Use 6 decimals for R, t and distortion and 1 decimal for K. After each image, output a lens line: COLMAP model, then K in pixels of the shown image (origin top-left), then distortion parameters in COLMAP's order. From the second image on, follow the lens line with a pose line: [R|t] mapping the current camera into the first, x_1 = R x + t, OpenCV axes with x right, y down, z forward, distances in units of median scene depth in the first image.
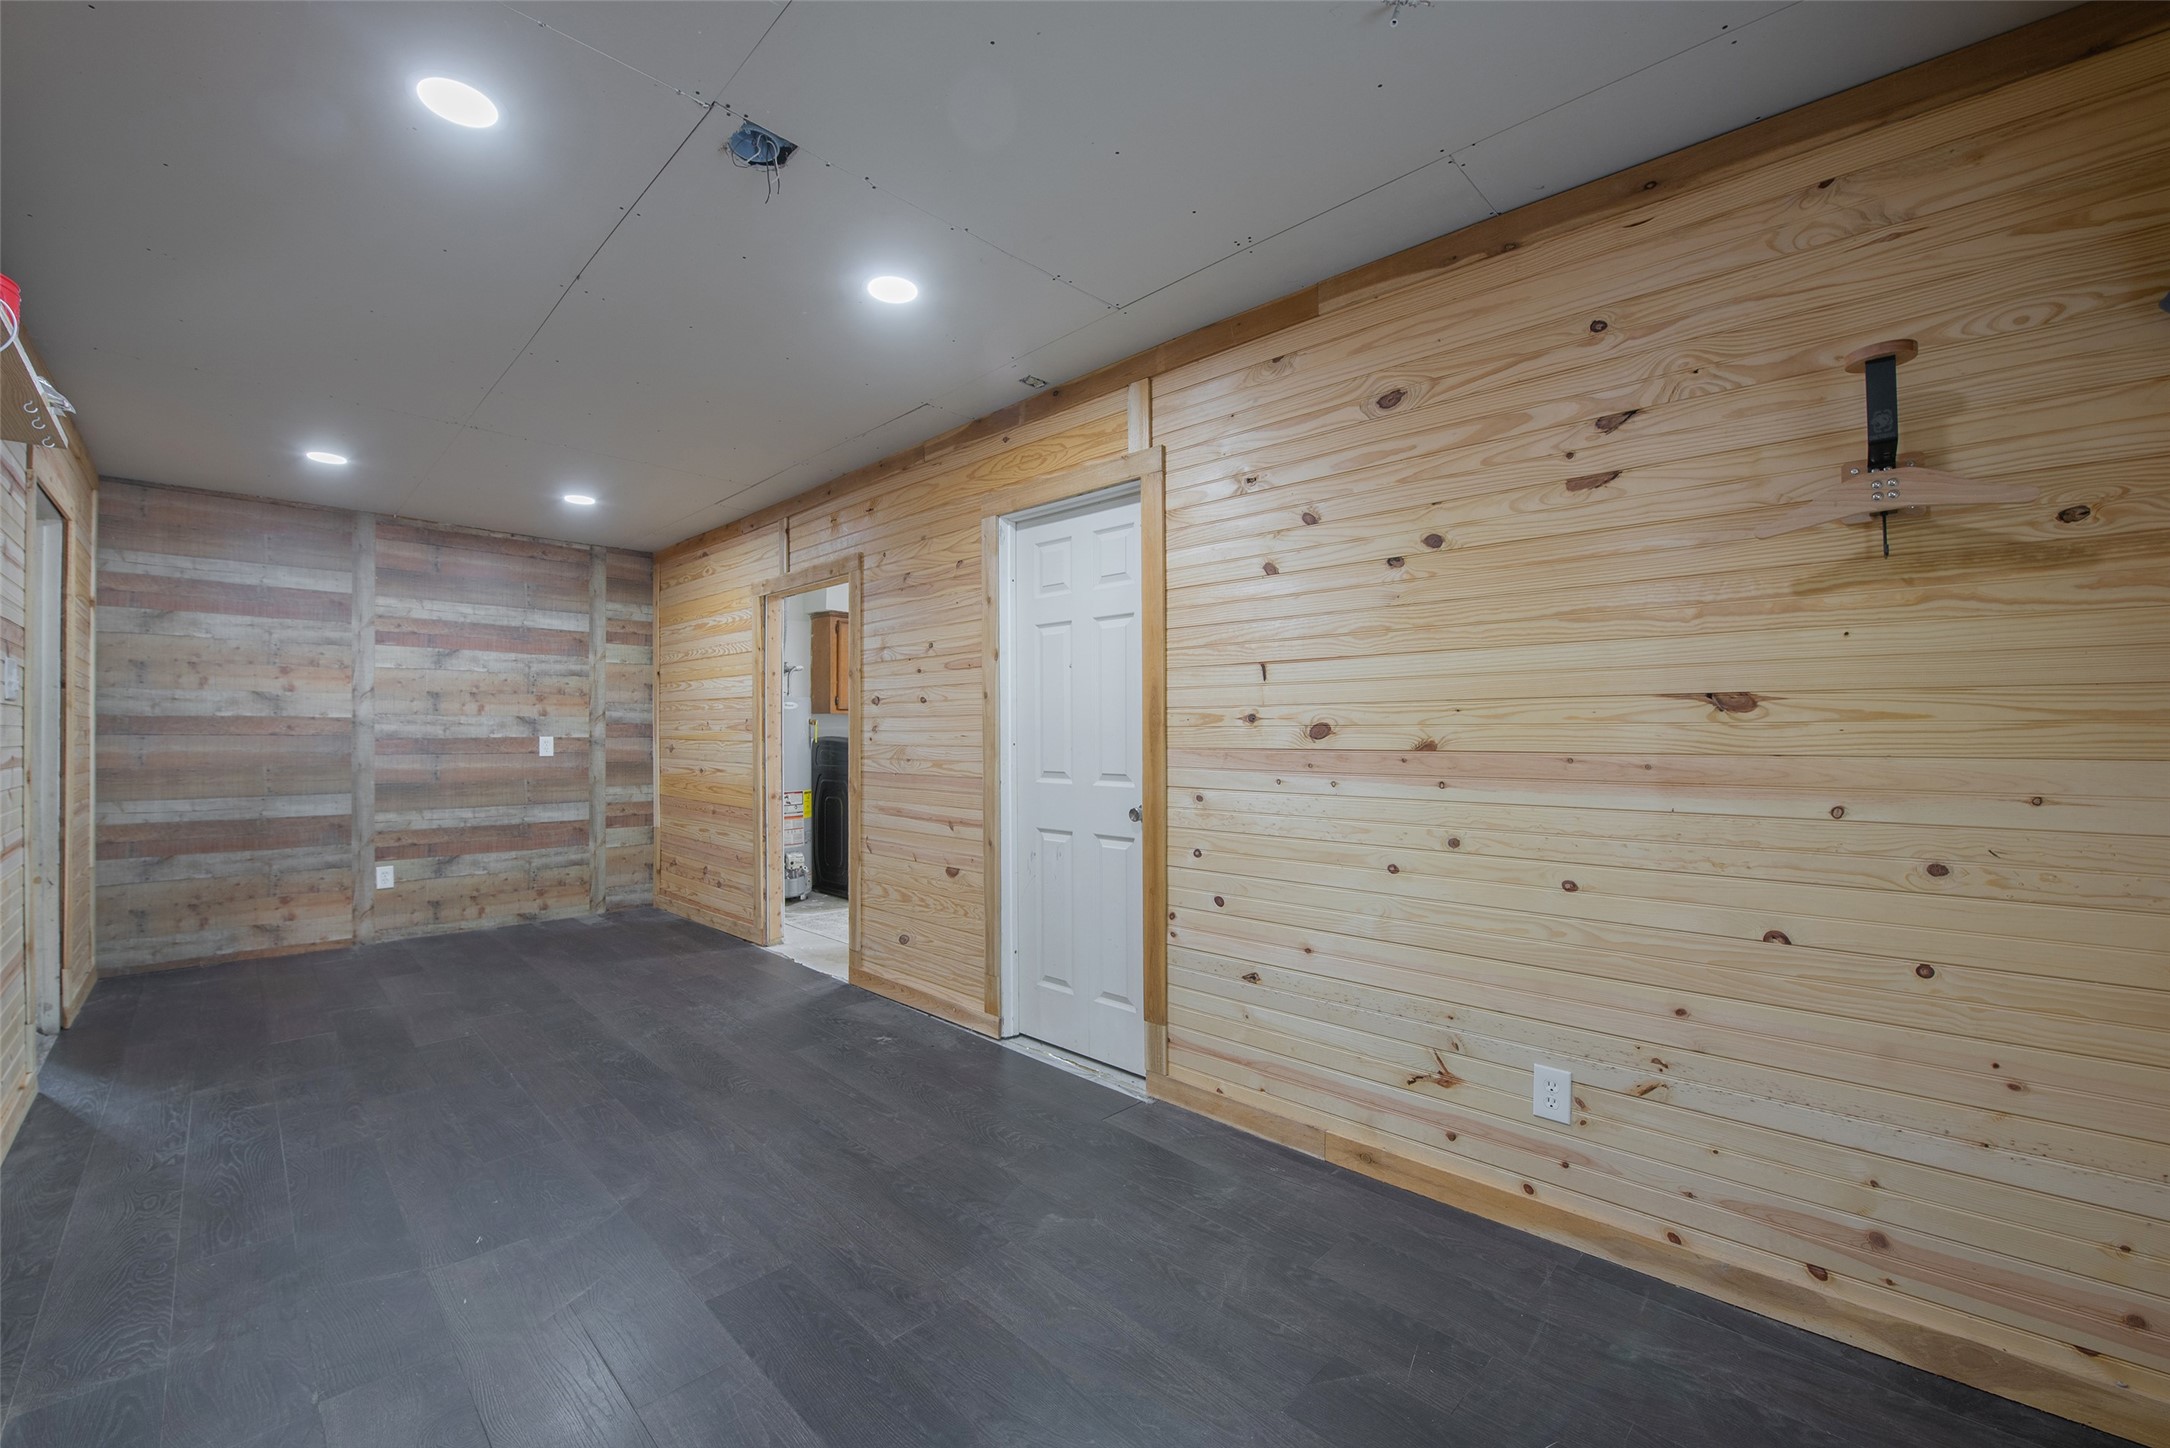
lens RADIAL K [[871.3, 0, 1079.5], [0, 871.3, 736.0], [0, 0, 1]] dist [-0.019687, -0.000142]
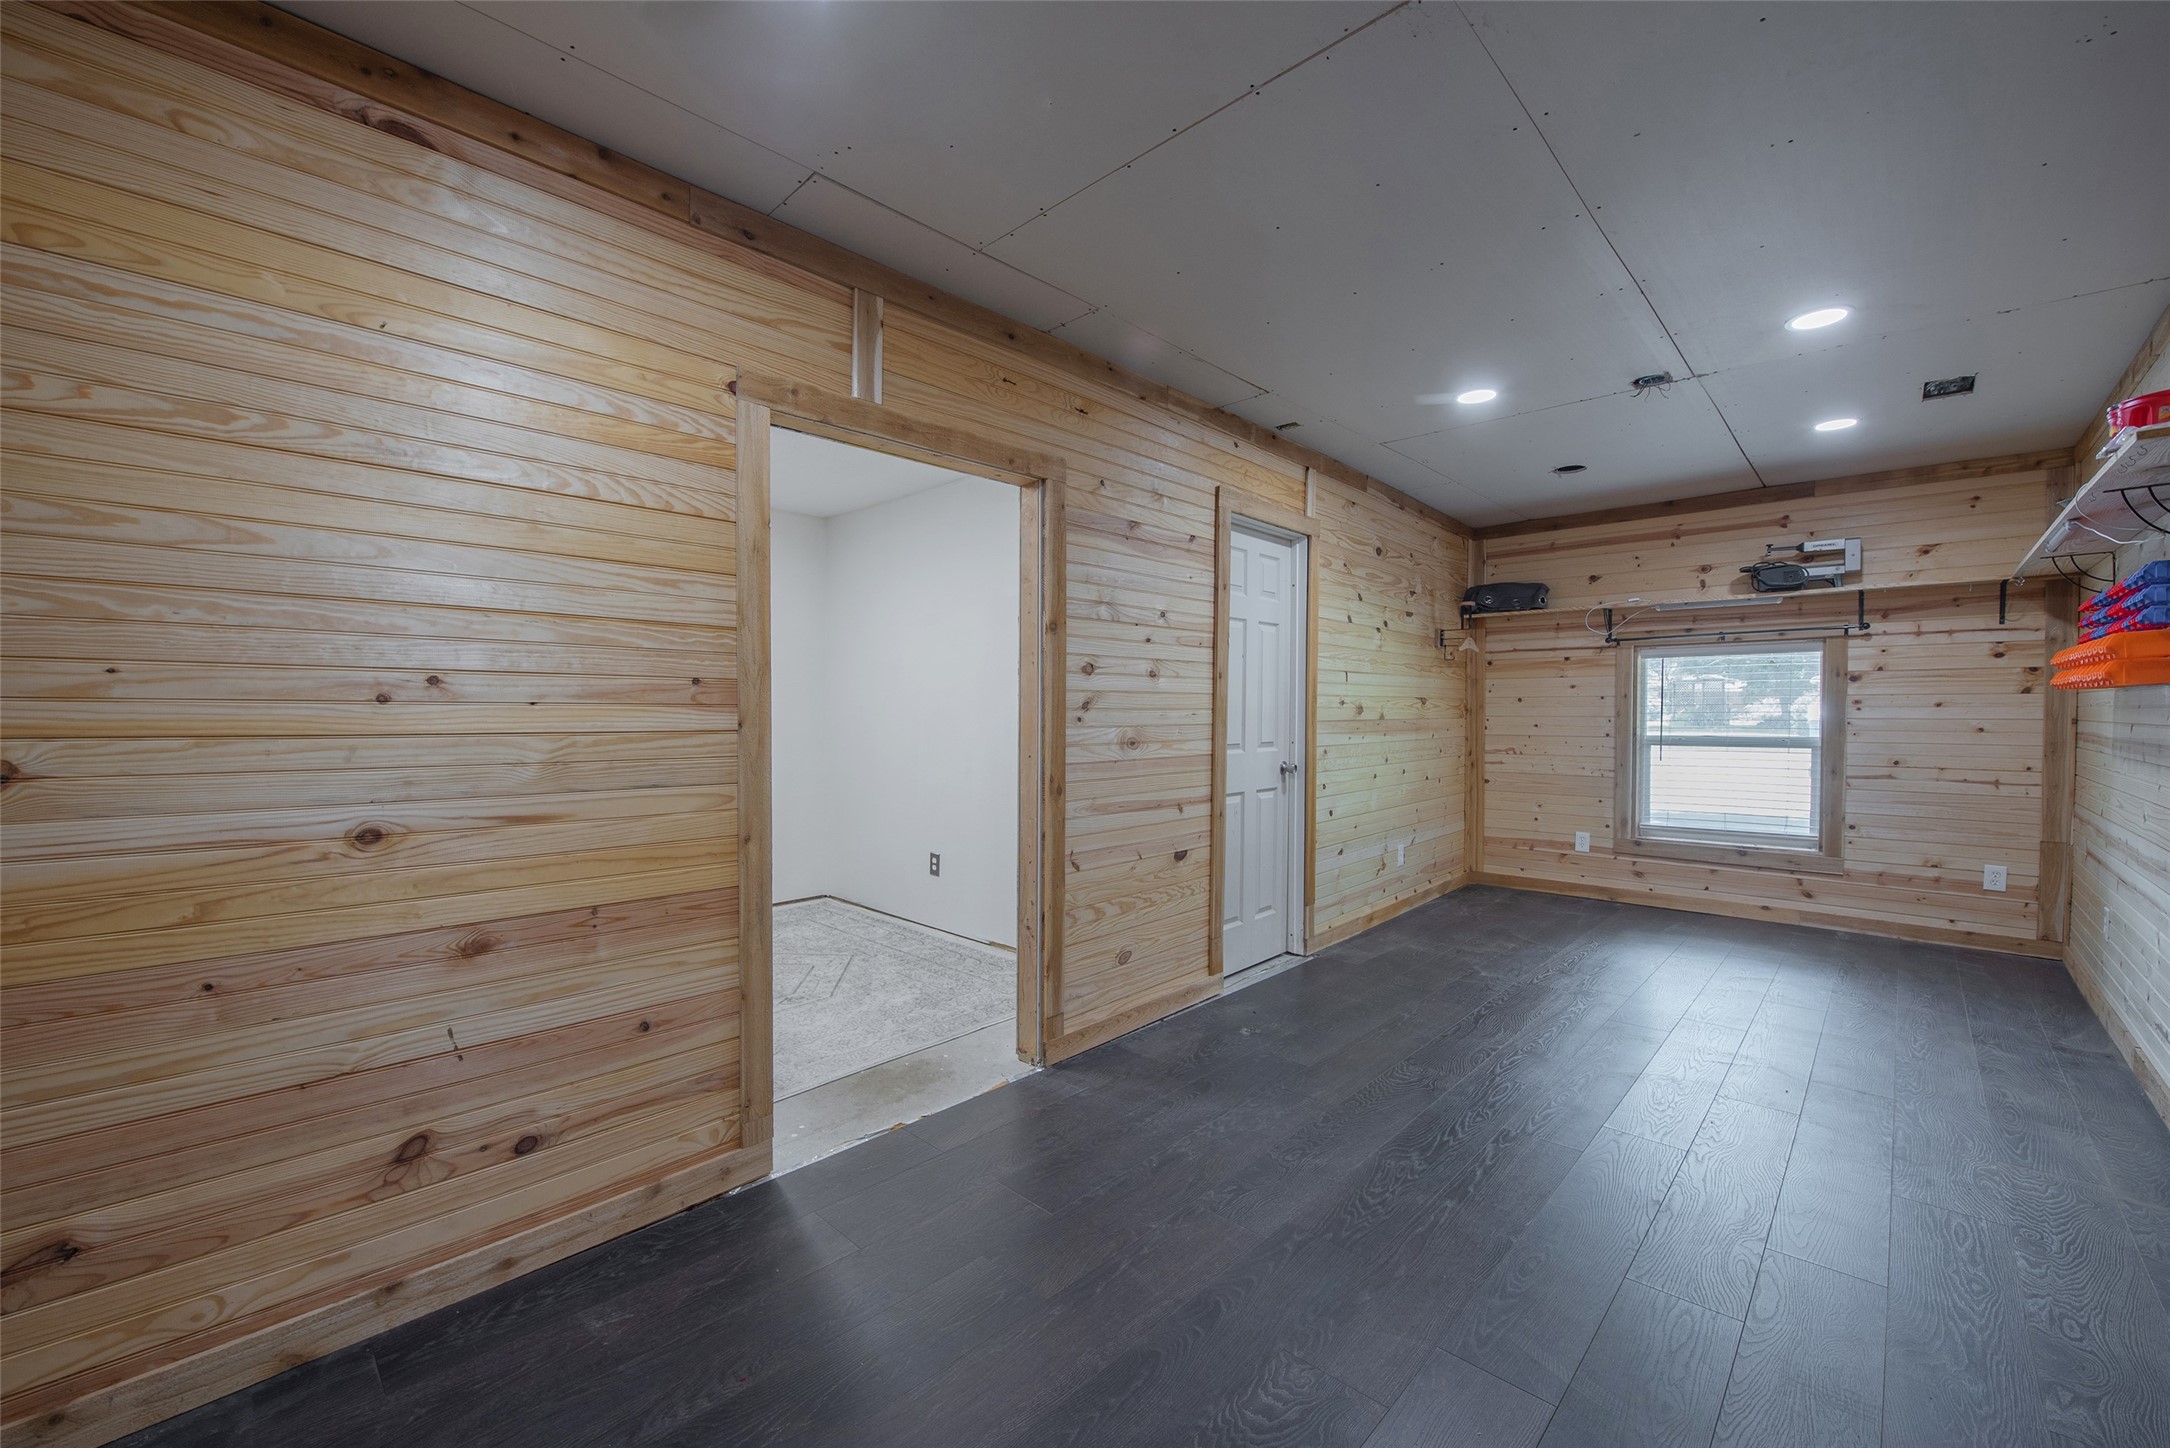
lens RADIAL K [[871.3, 0, 1034.9], [0, 871.3, 732.8], [0, 0, 1]] dist [-0.019687, -0.000142]
pose [[0.005083, -0.027539, 0.999608, -1.114515], [0.001433, 0.999620, 0.027532, -0.006388], [-0.999986, 0.001293, 0.005121, 1.163938]]
